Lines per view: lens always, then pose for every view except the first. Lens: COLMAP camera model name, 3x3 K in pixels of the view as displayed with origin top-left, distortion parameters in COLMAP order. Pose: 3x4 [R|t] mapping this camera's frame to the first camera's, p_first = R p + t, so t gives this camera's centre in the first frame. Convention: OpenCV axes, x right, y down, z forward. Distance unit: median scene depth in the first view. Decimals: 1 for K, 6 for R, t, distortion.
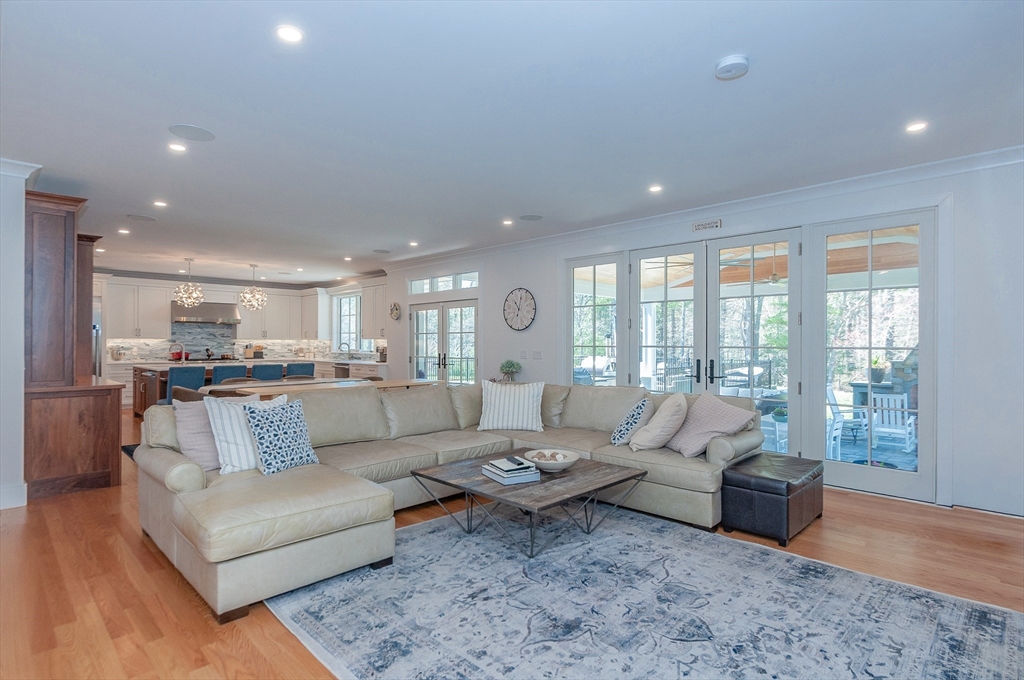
lens RADIAL K [[519.1, 0, 512.0], [0, 519.1, 340.0], [0, 0, 1]] dist [-0.002071, 0.000302]
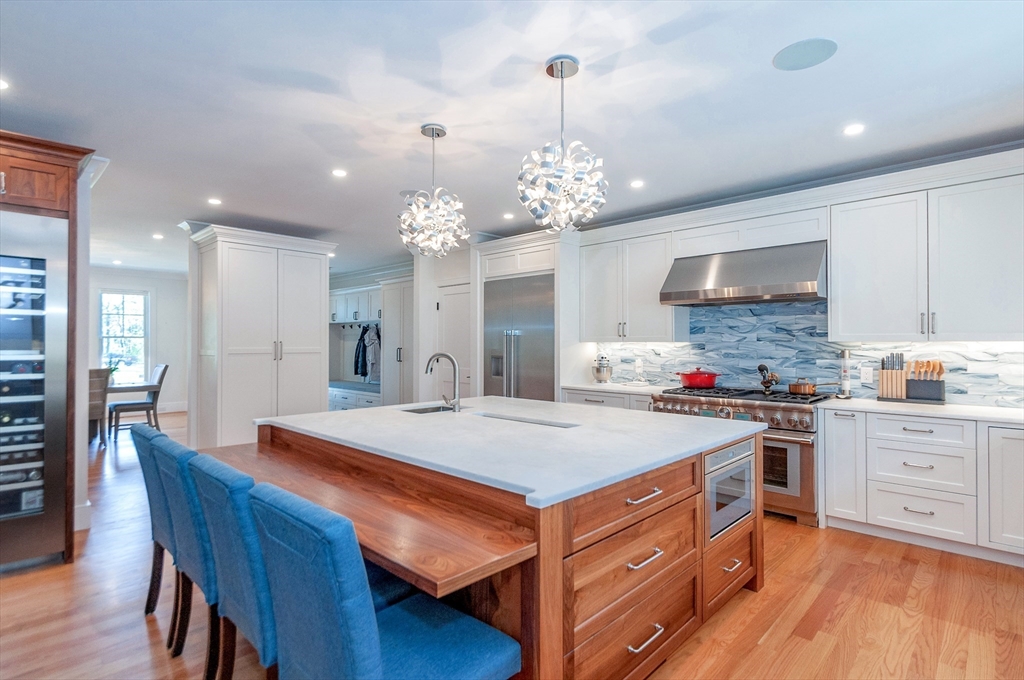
lens RADIAL K [[506.1, 0, 512.0], [0, 506.1, 340.0], [0, 0, 1]] dist [-0.000154, -0.000237]
pose [[0.011186, -0.010971, -0.999877, -0.341886], [0.006034, 0.999922, -0.010904, 0.000196], [0.999919, -0.005911, 0.011251, 1.380270]]
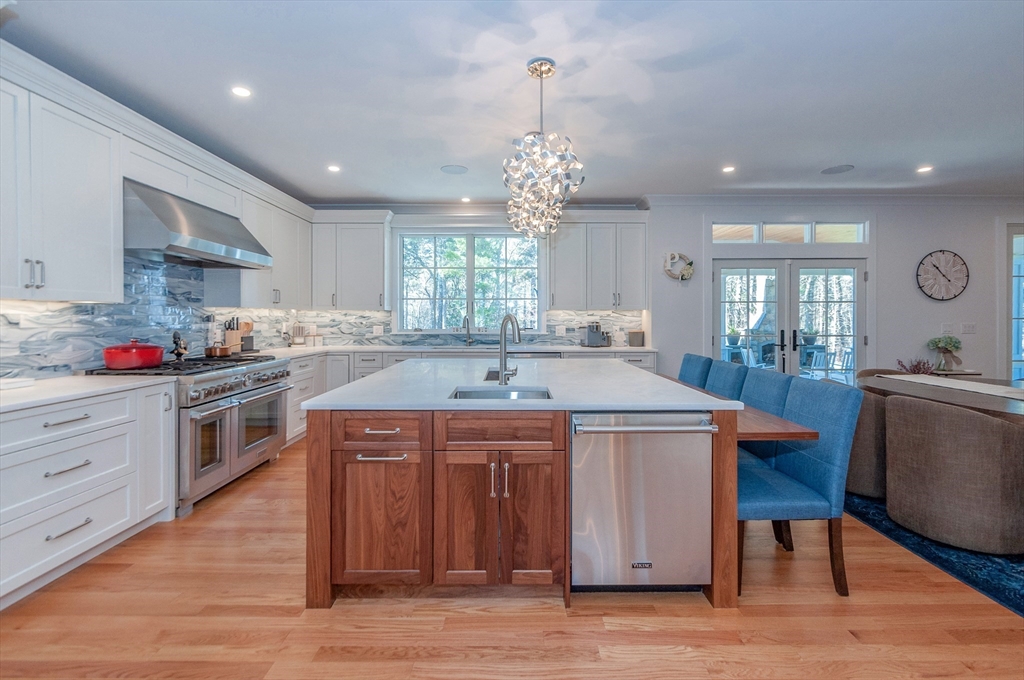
lens RADIAL K [[459.0, 0, 514.0], [0, 459.0, 315.4], [0, 0, 1]] dist [-0.001772, -0.000504]
pose [[0.711176, -0.000310, 0.703014, -1.108925], [-0.001913, 0.999995, 0.002376, 0.006712], [-0.703011, -0.003035, 0.711172, 1.051751]]
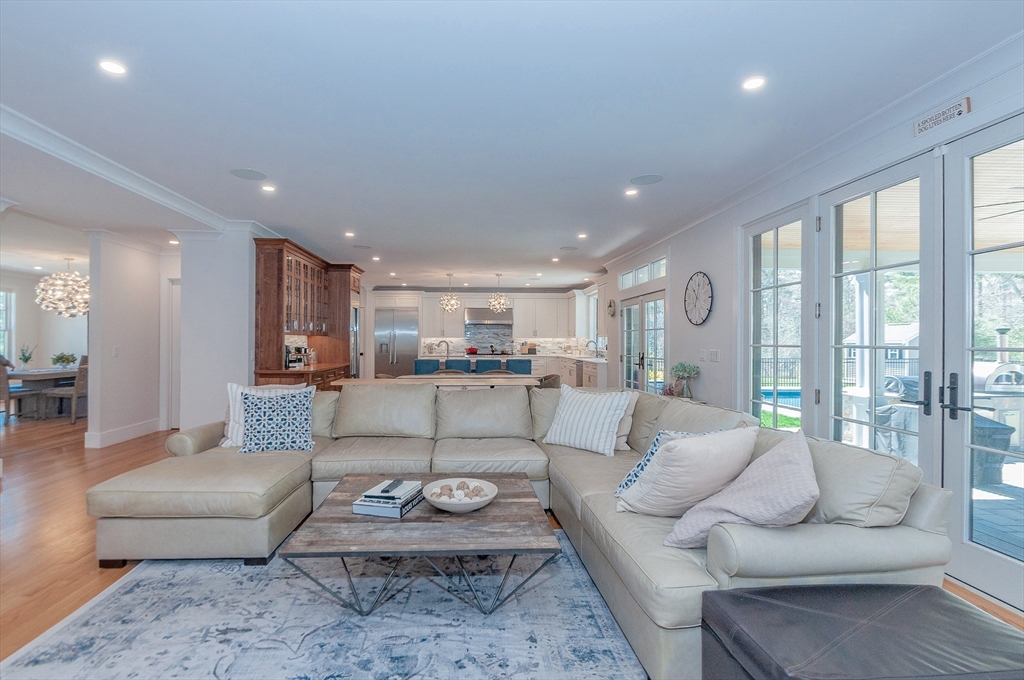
lens RADIAL K [[476.0, 0, 512.0], [0, 476.0, 340.0], [0, 0, 1]] dist [0.000238, -0.001870]
pose [[0.732950, 0.000053, -0.680283, 0.378164], [0.001336, 0.999998, 0.001517, 0.003367], [0.680281, -0.002021, 0.732948, 0.346127]]
